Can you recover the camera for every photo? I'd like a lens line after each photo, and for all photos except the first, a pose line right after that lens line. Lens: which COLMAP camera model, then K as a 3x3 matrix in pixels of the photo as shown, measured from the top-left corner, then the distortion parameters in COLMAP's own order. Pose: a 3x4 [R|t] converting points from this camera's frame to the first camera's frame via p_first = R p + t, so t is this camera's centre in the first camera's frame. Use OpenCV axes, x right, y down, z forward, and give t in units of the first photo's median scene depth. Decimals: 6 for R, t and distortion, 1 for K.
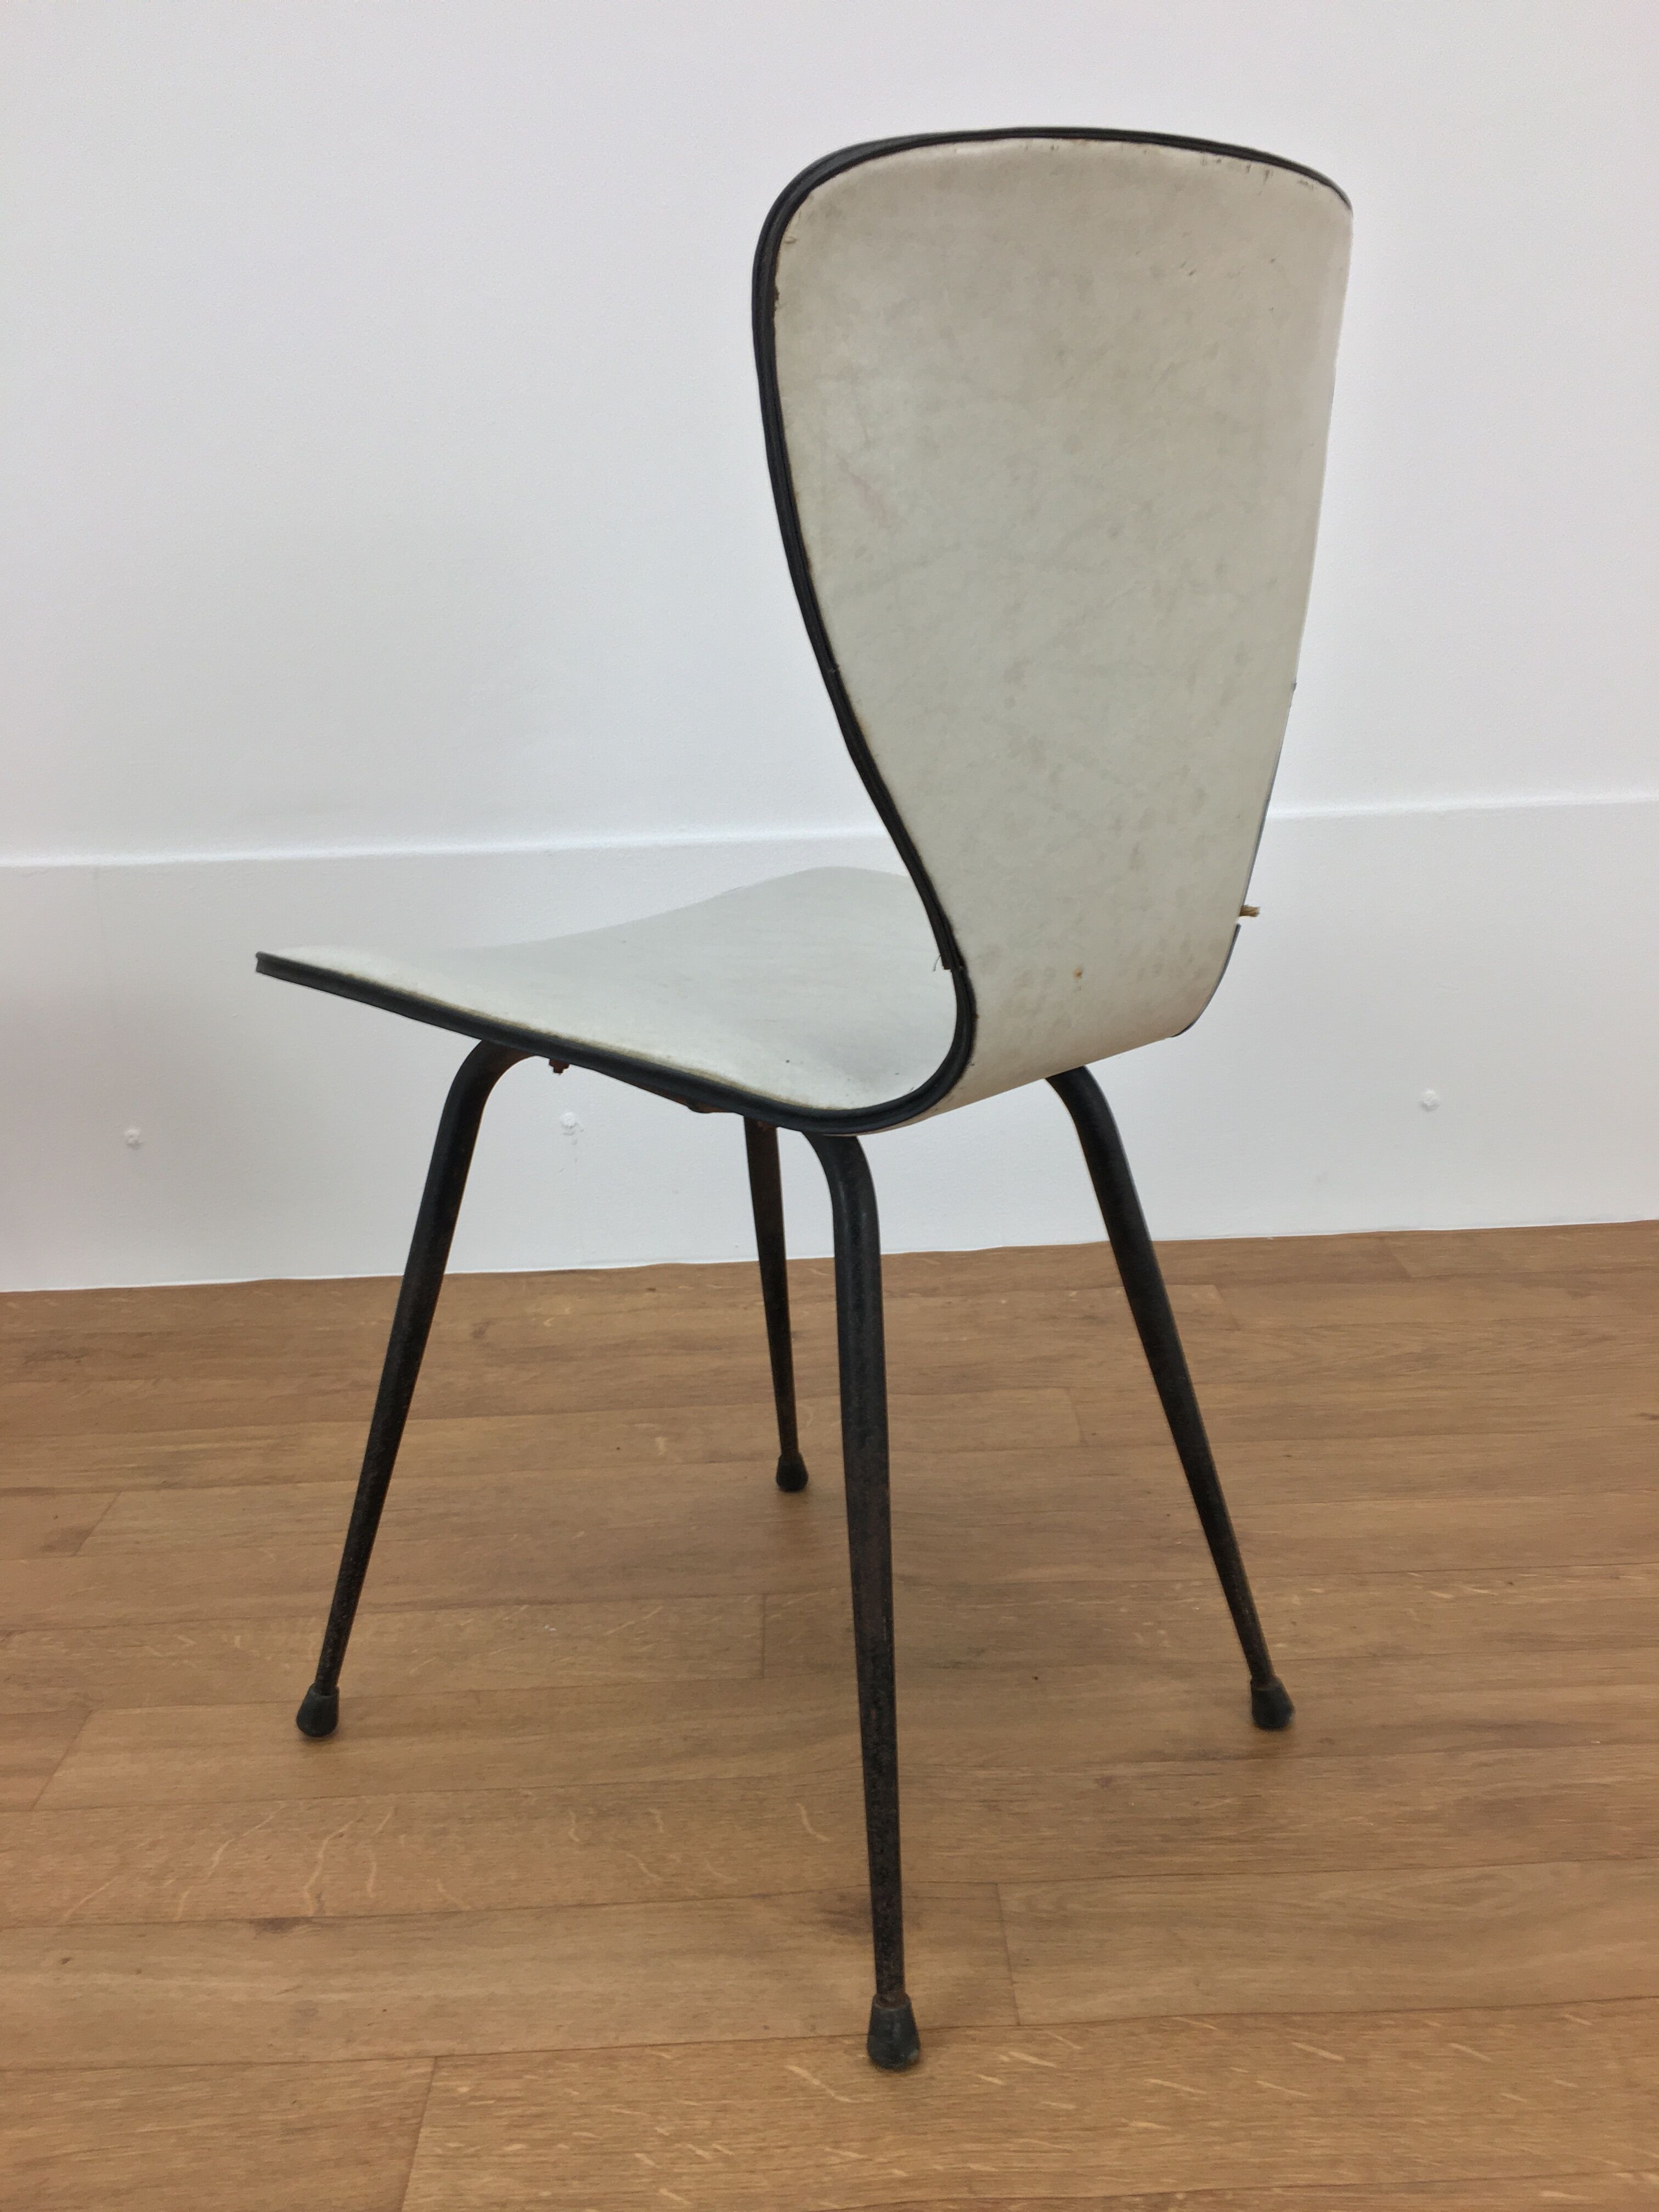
lens RADIAL K [[1873.3, 0, 827.1], [0, 1873.3, 1102.6], [0, 0, 1]] dist [0.073802, -0.124662]
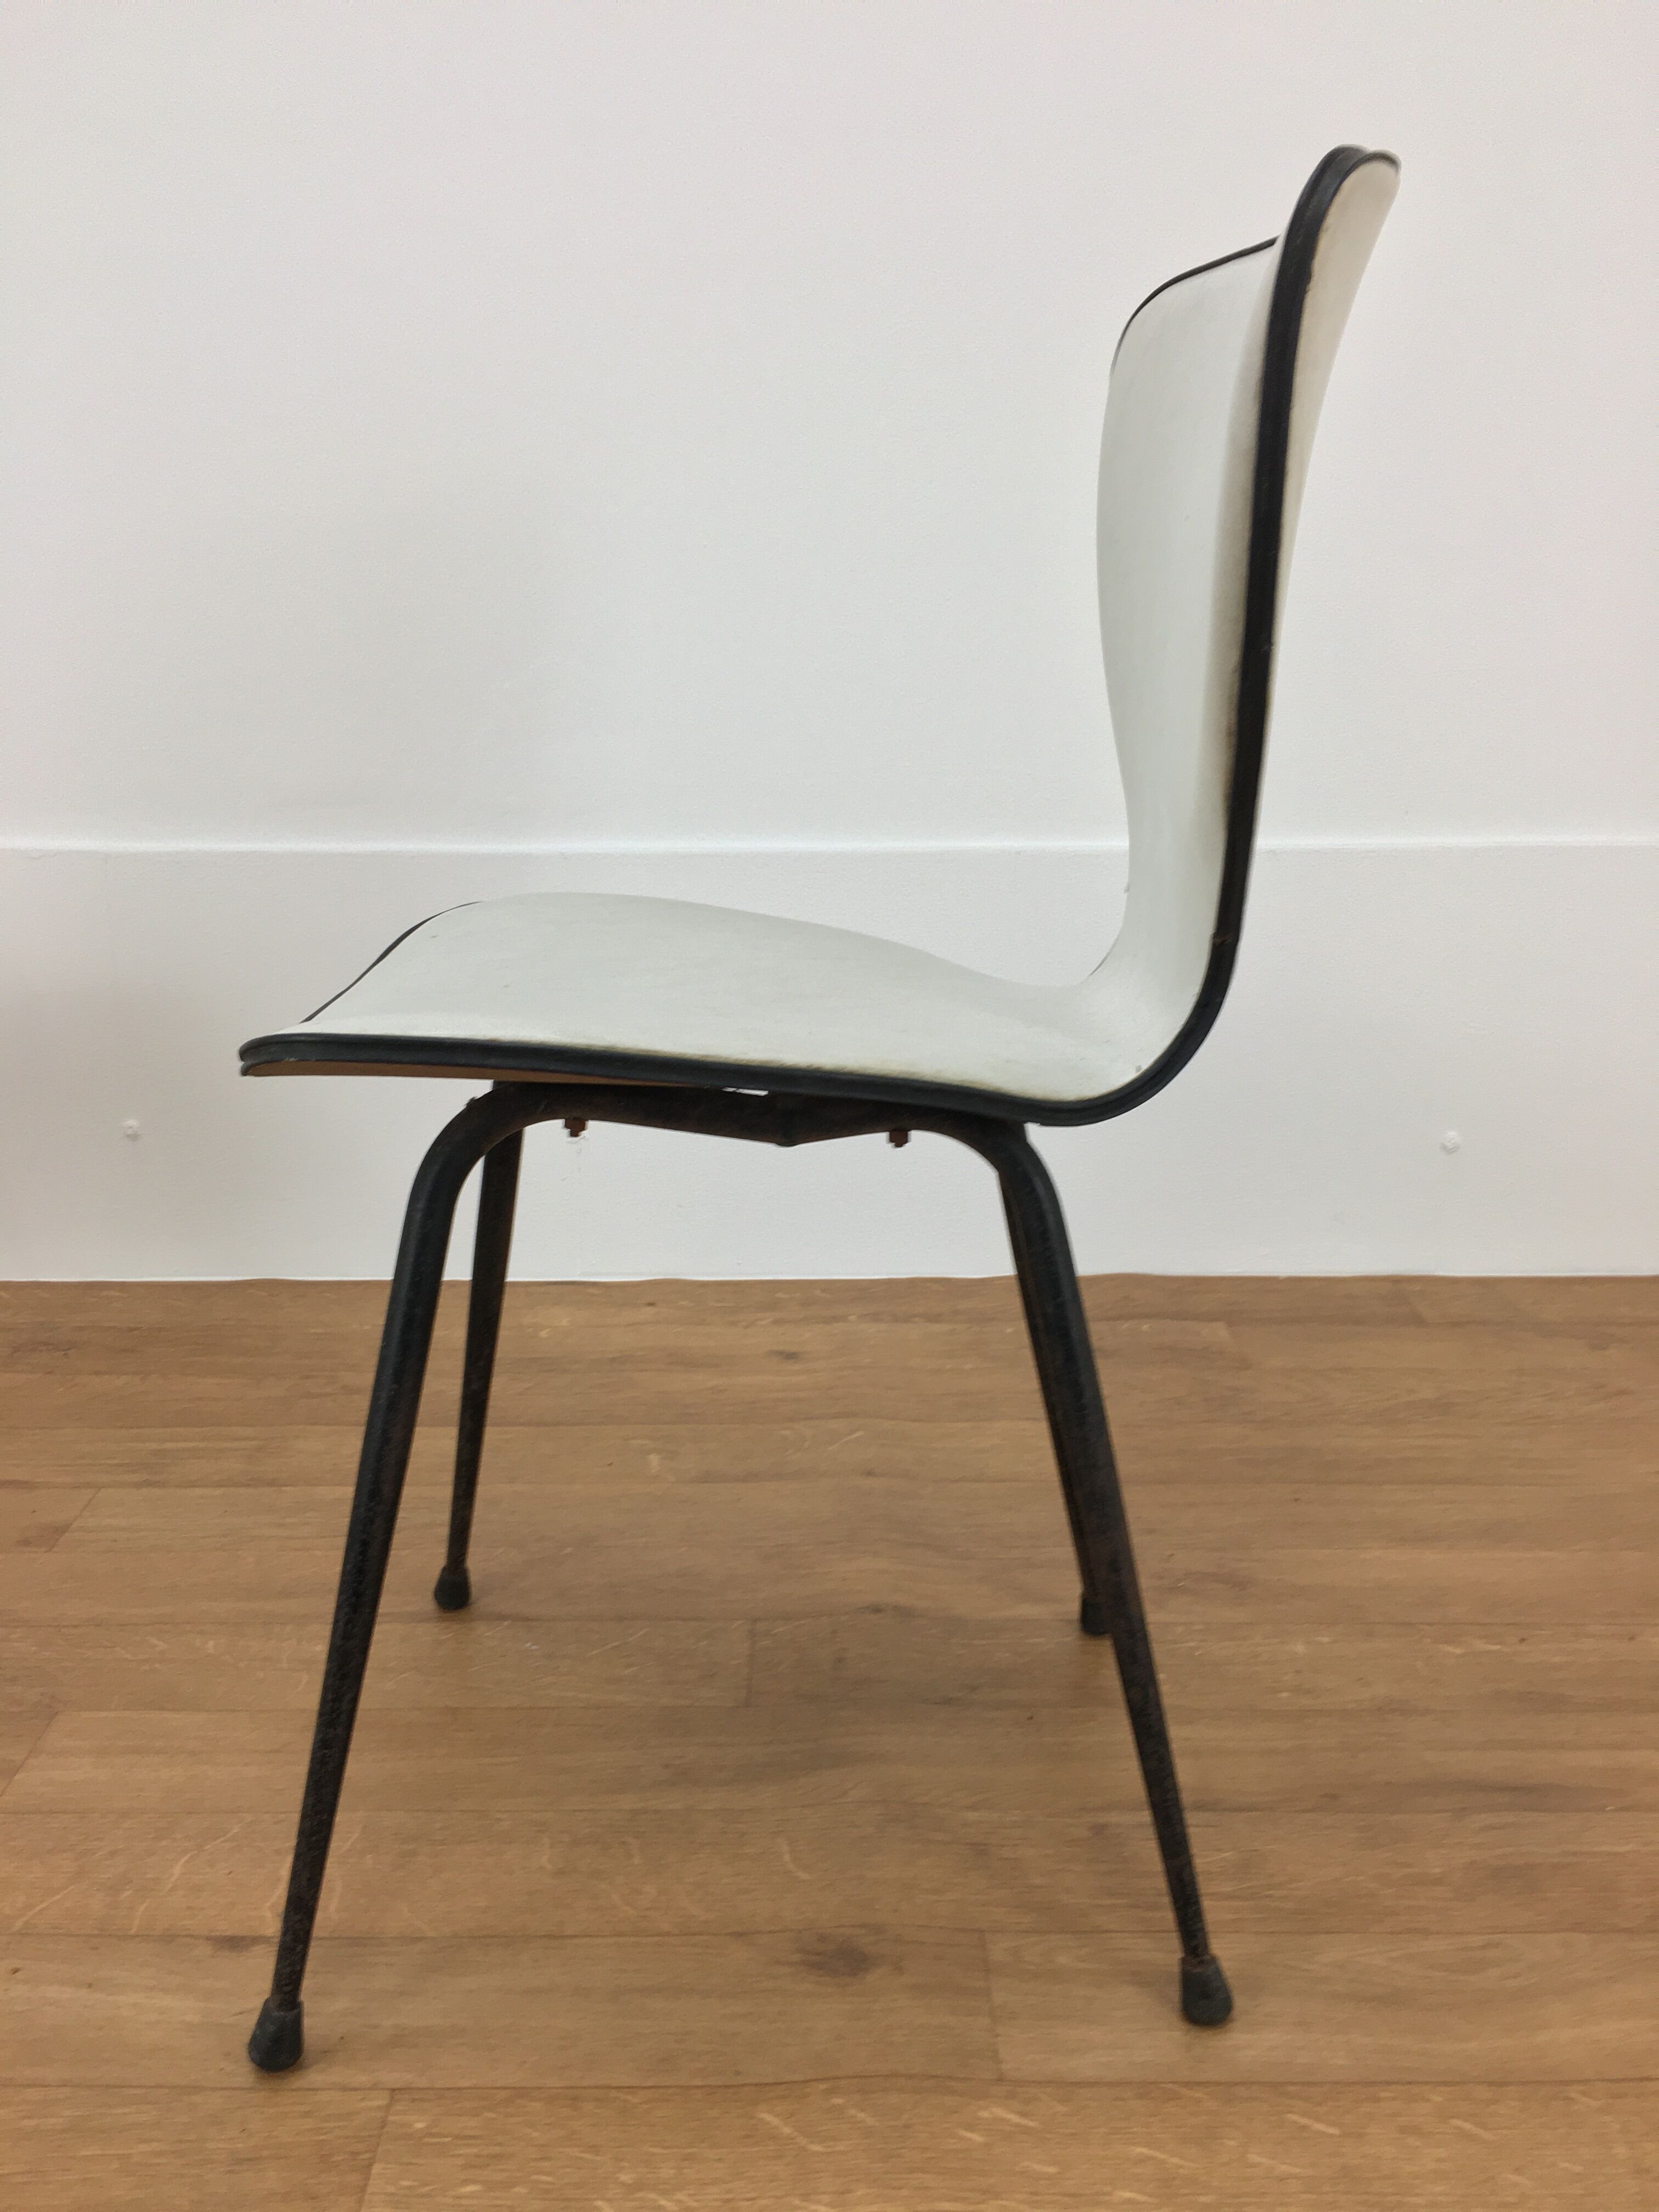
lens RADIAL K [[1873.3, 0, 824.4], [0, 1873.3, 1099.1], [0, 0, 1]] dist [0.073802, -0.124662]
pose [[0.999224, 0.038767, -0.006955, -0.000522], [-0.038874, 0.999116, -0.015996, 0.007214], [0.006329, 0.016254, 0.999848, 0.026046]]
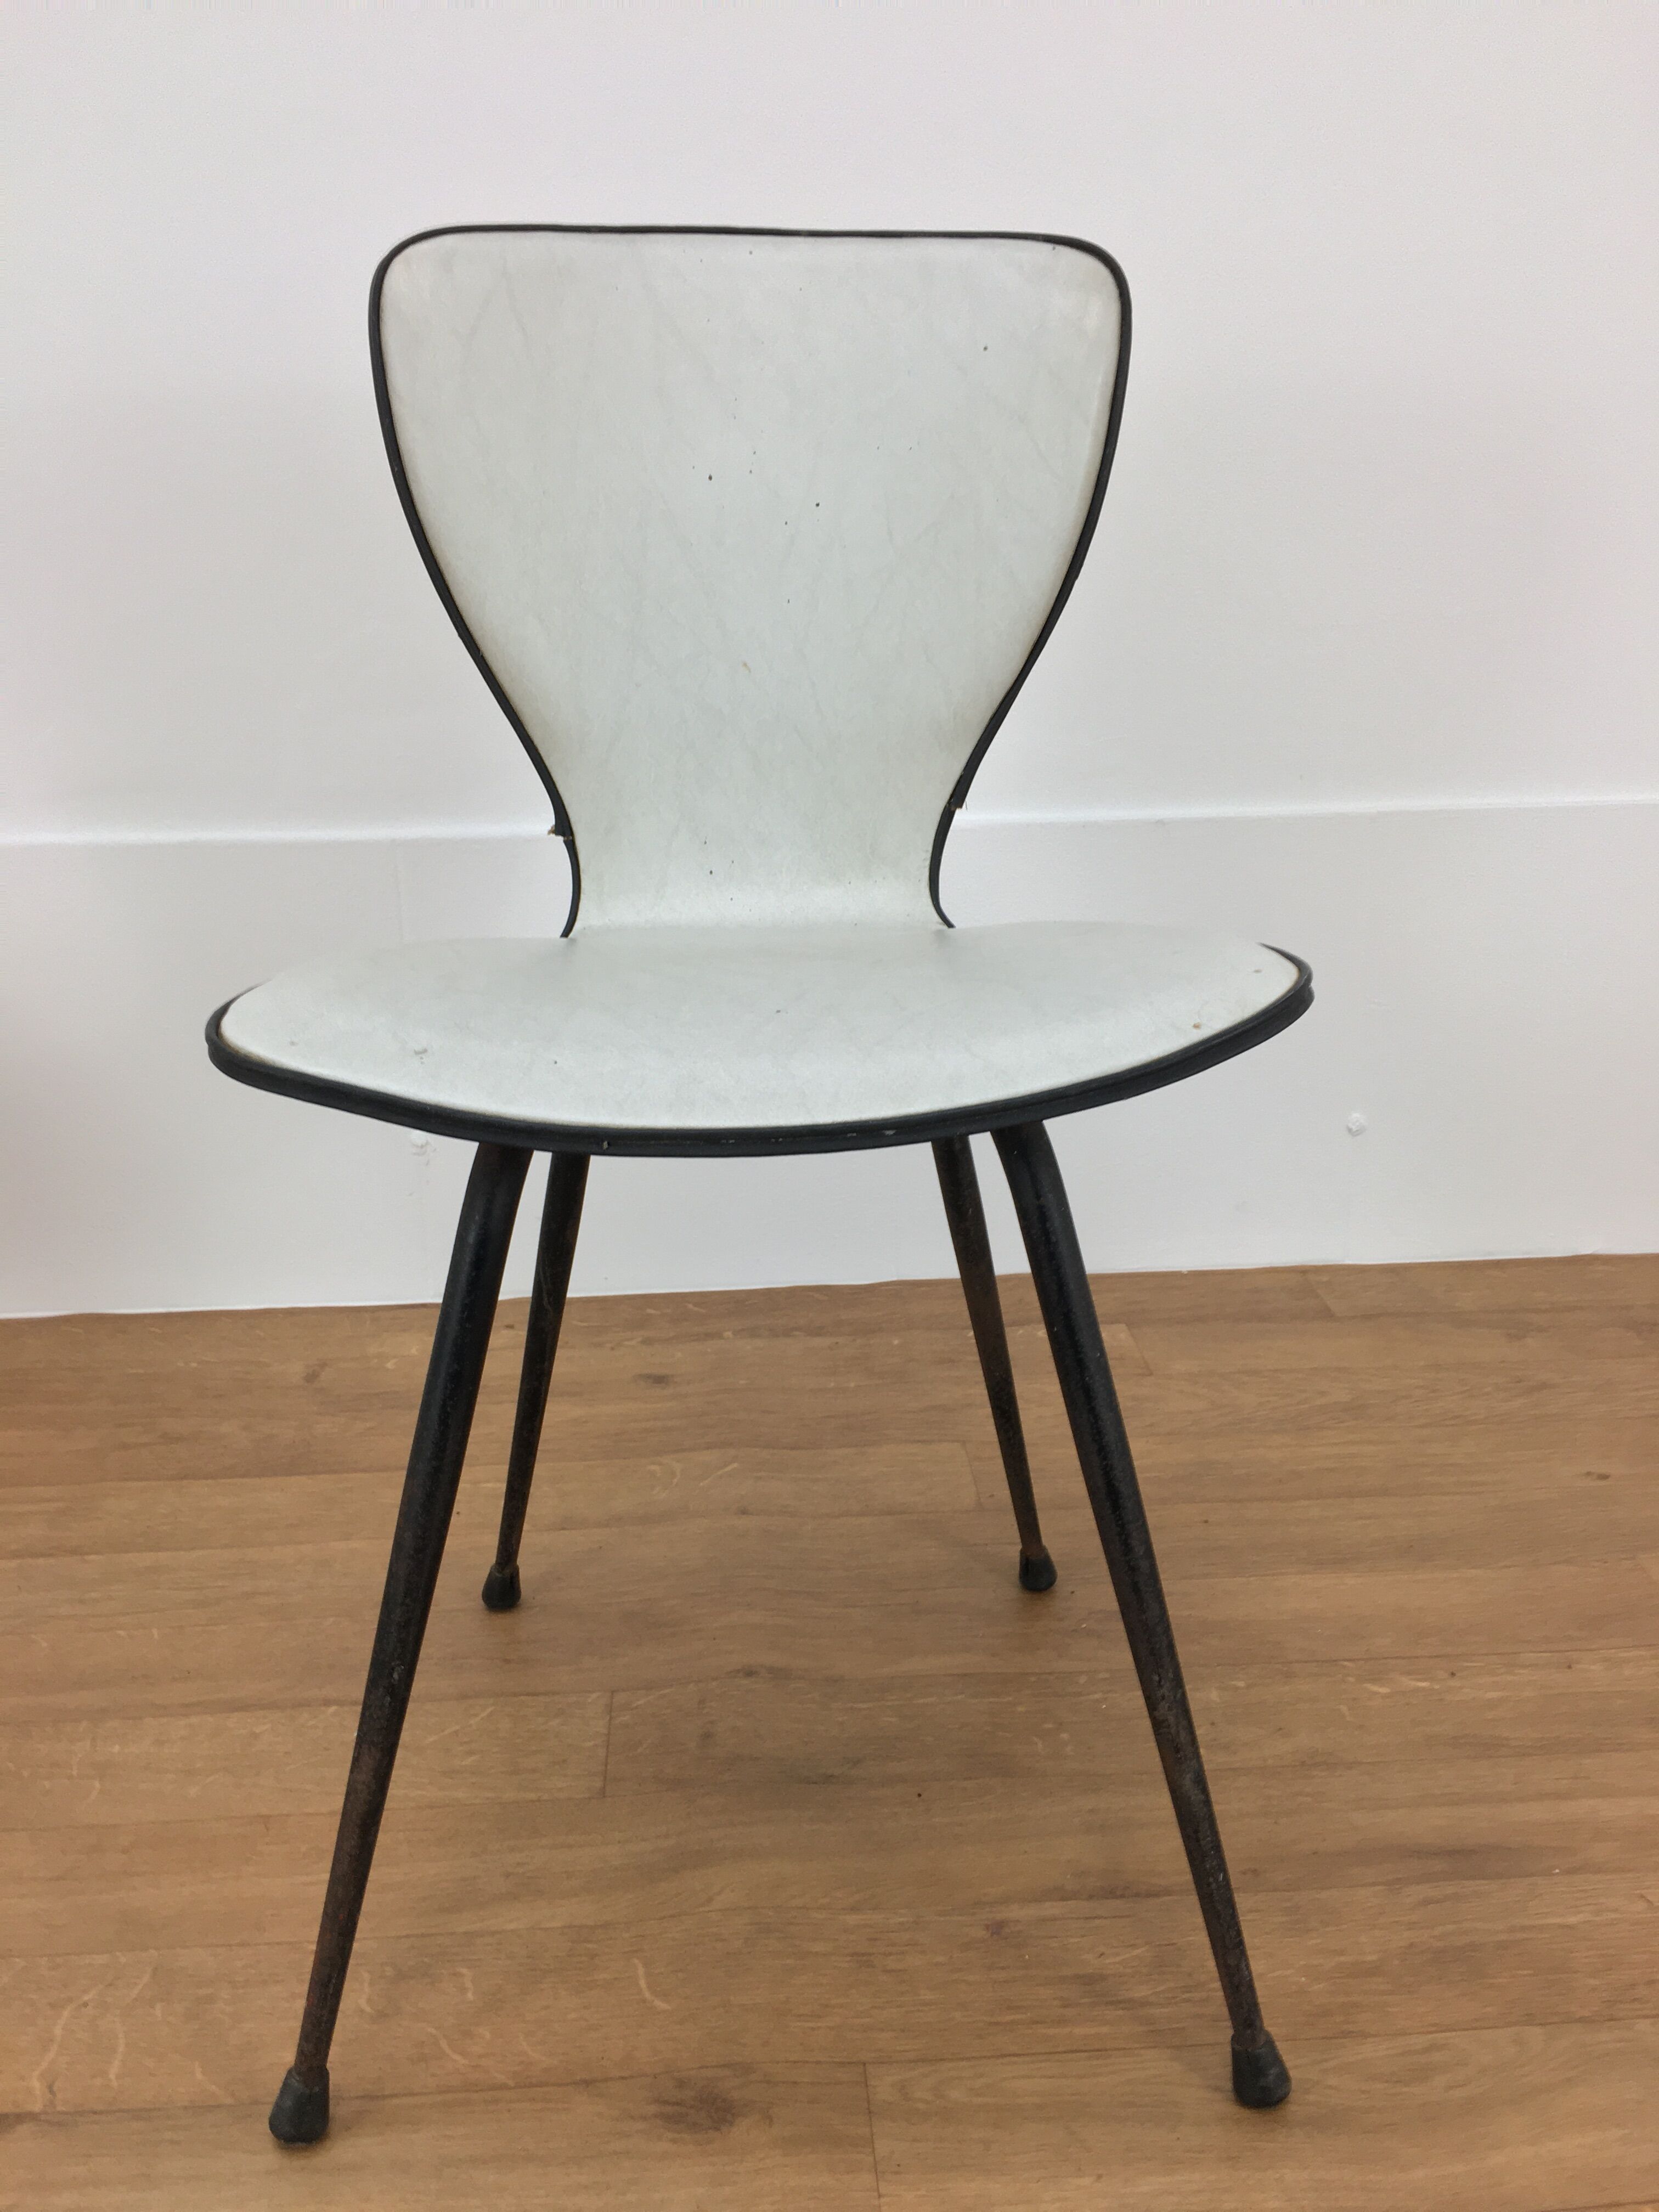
lens RADIAL K [[1873.3, 0, 823.8], [0, 1873.3, 1107.9], [0, 0, 1]] dist [0.073802, -0.124662]
pose [[0.998954, 0.008560, 0.044916, 0.025541], [-0.008526, 0.999963, -0.000942, -0.009887], [-0.044922, 0.000558, 0.998990, 0.136495]]
